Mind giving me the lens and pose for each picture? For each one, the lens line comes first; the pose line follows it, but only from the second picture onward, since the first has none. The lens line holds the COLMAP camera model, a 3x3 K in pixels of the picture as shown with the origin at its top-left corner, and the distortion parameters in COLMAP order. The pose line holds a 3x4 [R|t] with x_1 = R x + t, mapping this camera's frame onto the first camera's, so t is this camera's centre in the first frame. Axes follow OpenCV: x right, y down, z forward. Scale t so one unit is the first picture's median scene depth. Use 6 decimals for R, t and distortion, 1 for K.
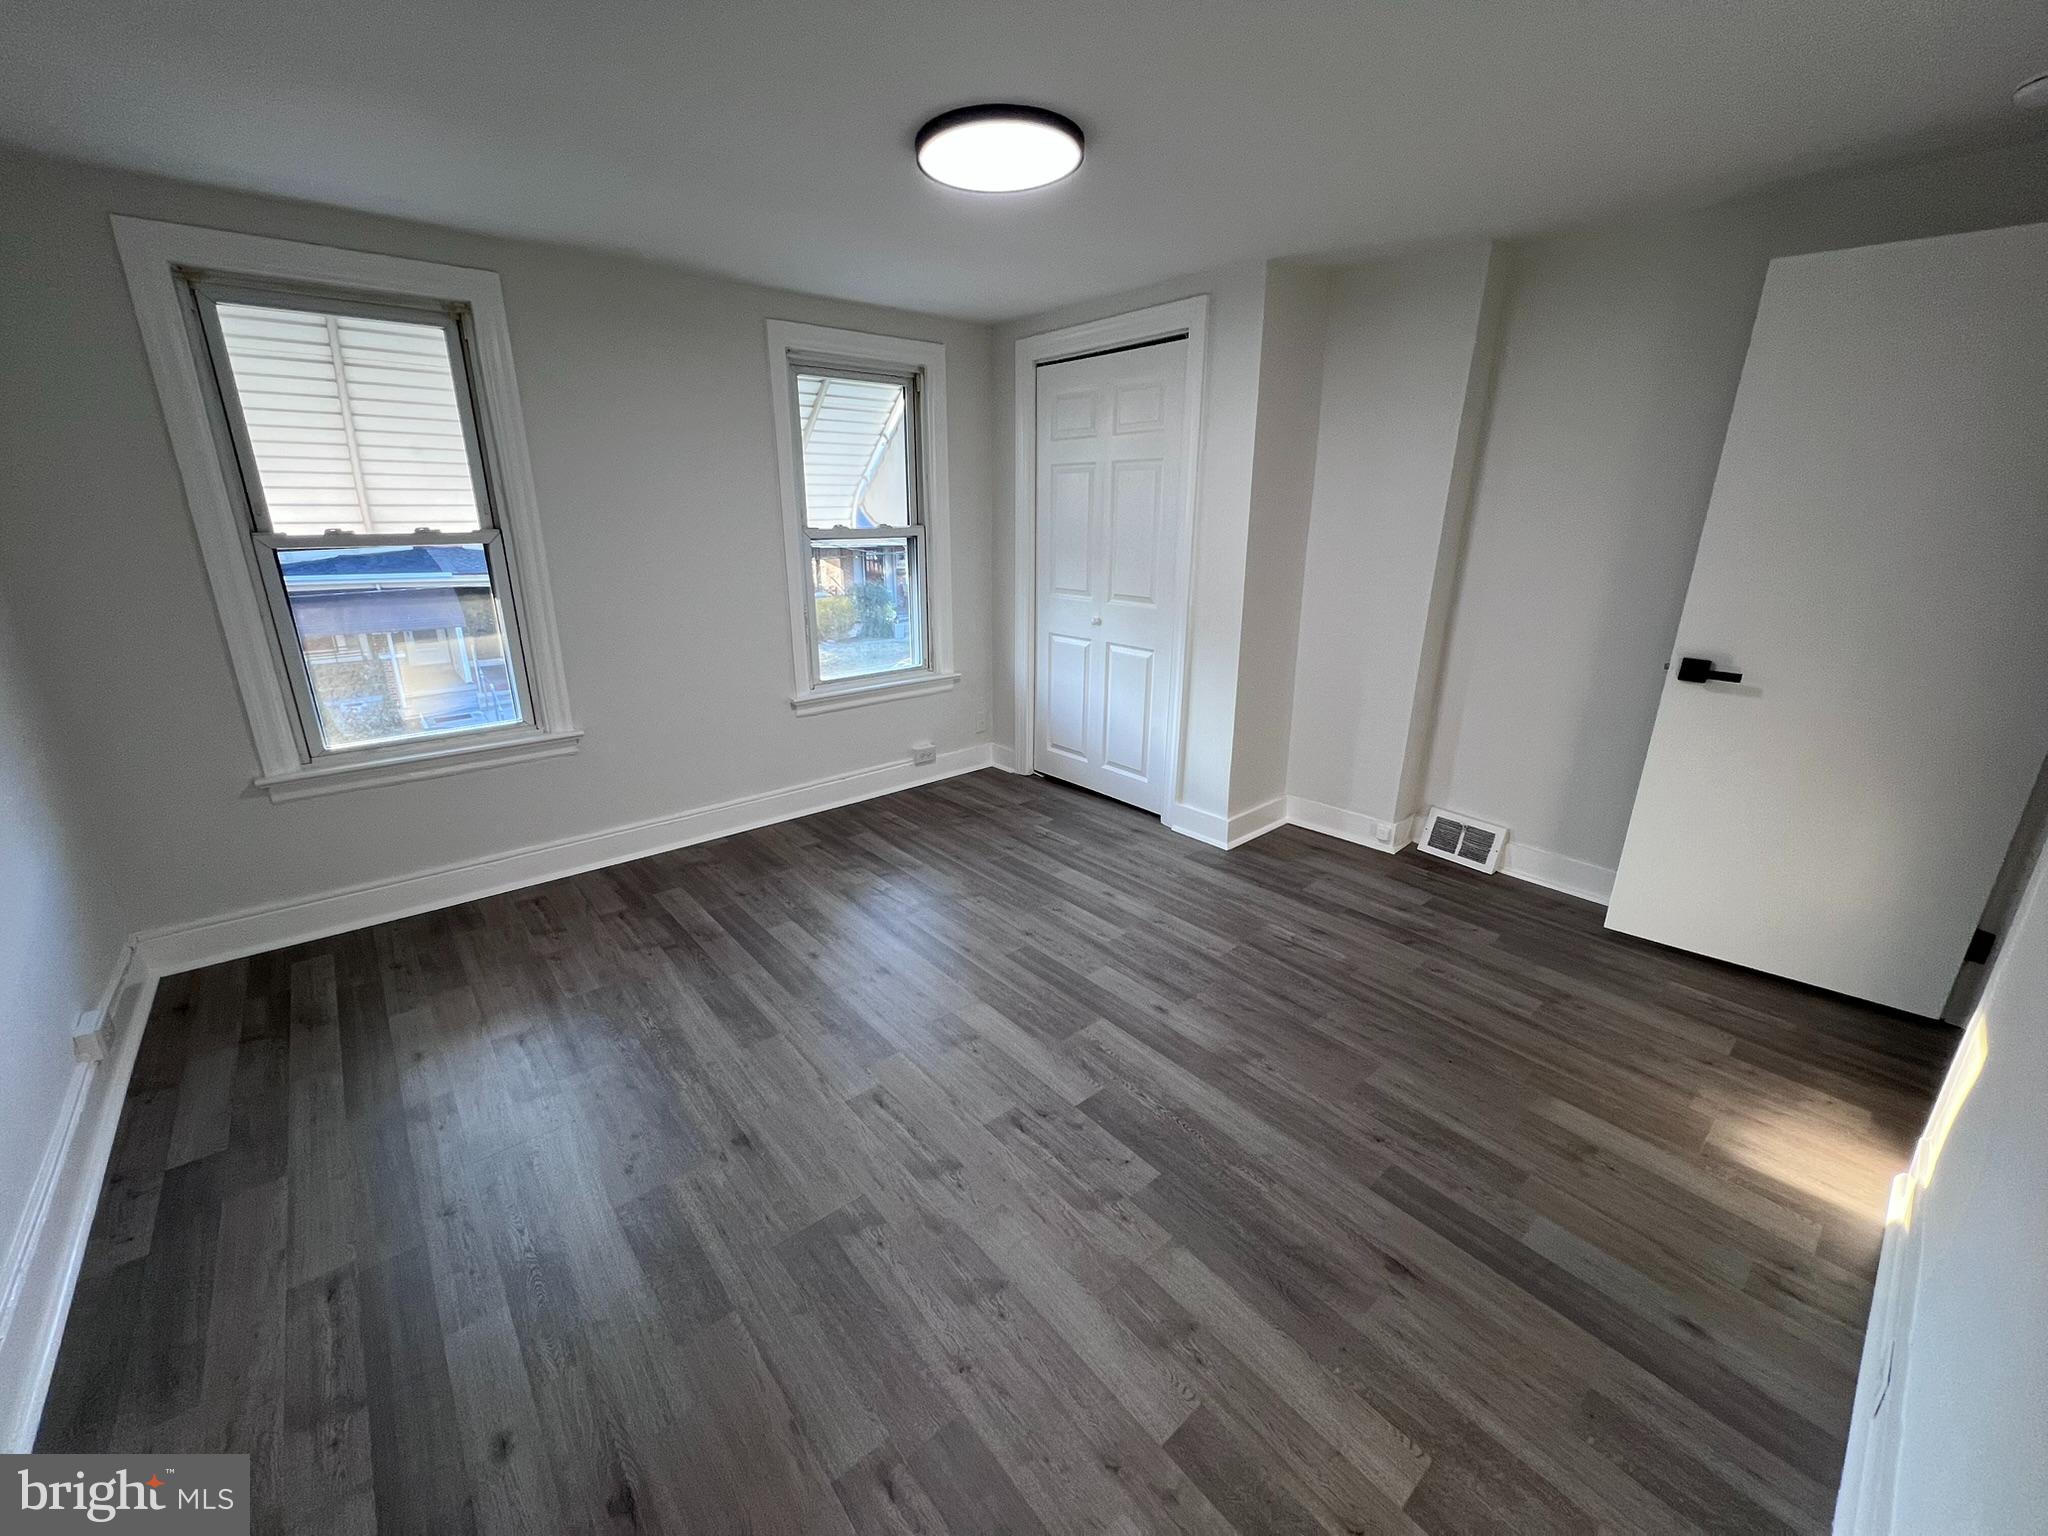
lens RADIAL K [[816.2, 0, 1020.8], [0, 816.2, 761.4], [0, 0, 1]] dist [0.001435, 0.000176]
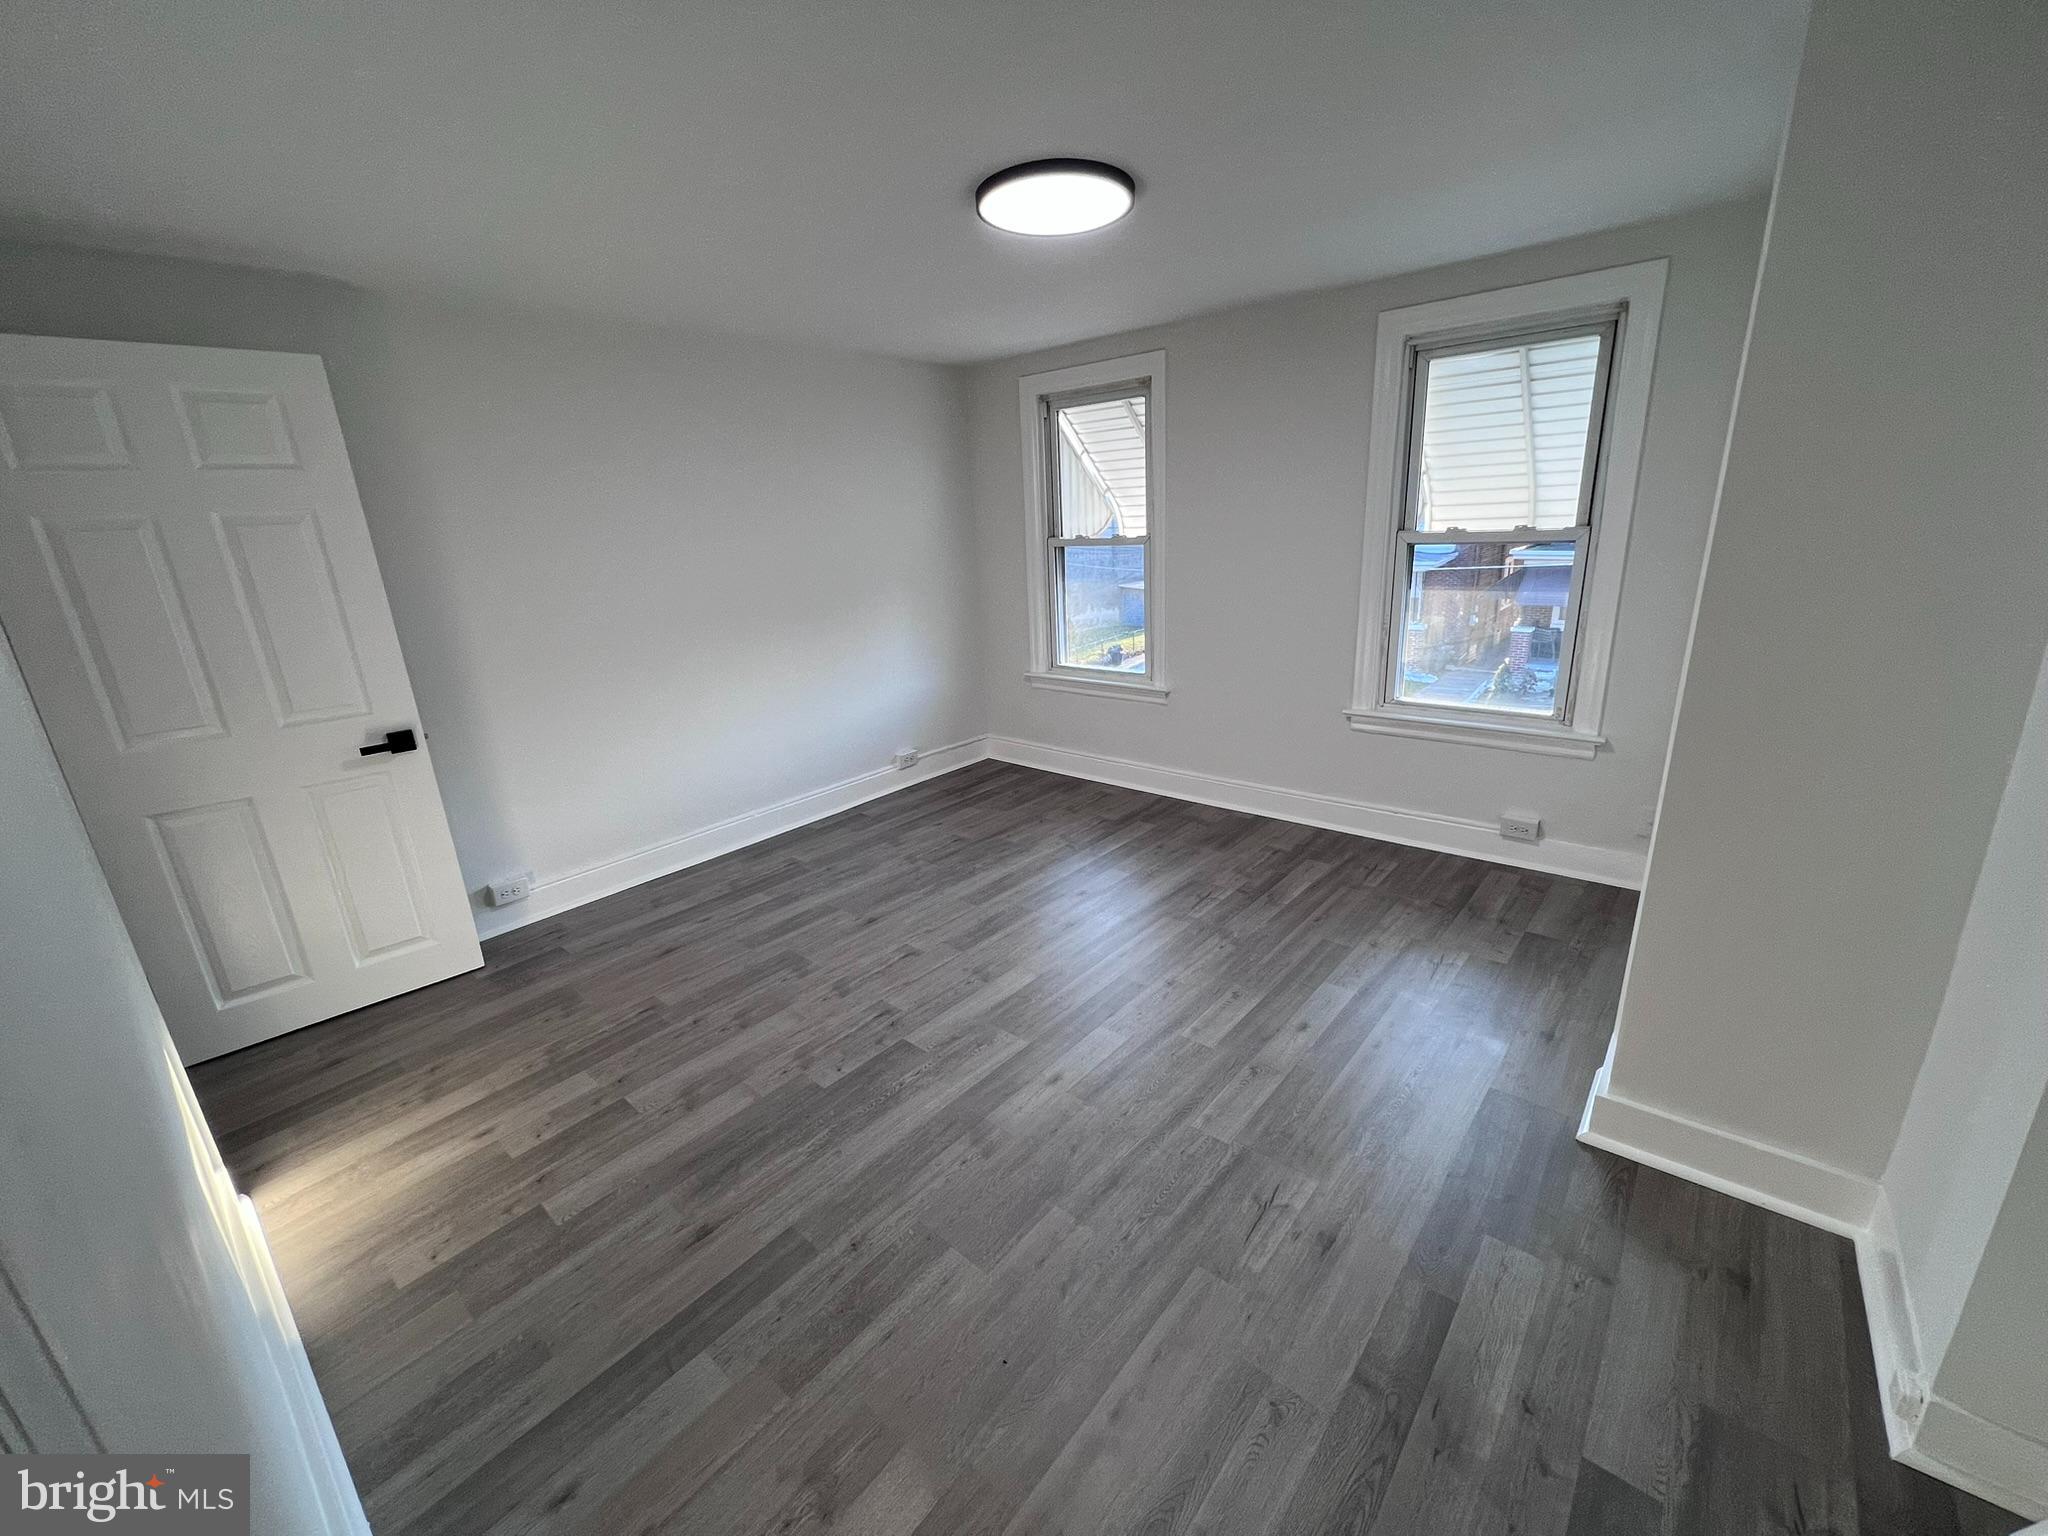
lens RADIAL K [[816.2, 0, 1020.8], [0, 816.2, 761.4], [0, 0, 1]] dist [0.001435, 0.000176]
pose [[0.151400, 0.278174, -0.948524, 0.835283], [-0.248613, 0.939455, 0.235831, -0.212710], [0.956697, 0.200110, 0.211391, 0.623304]]
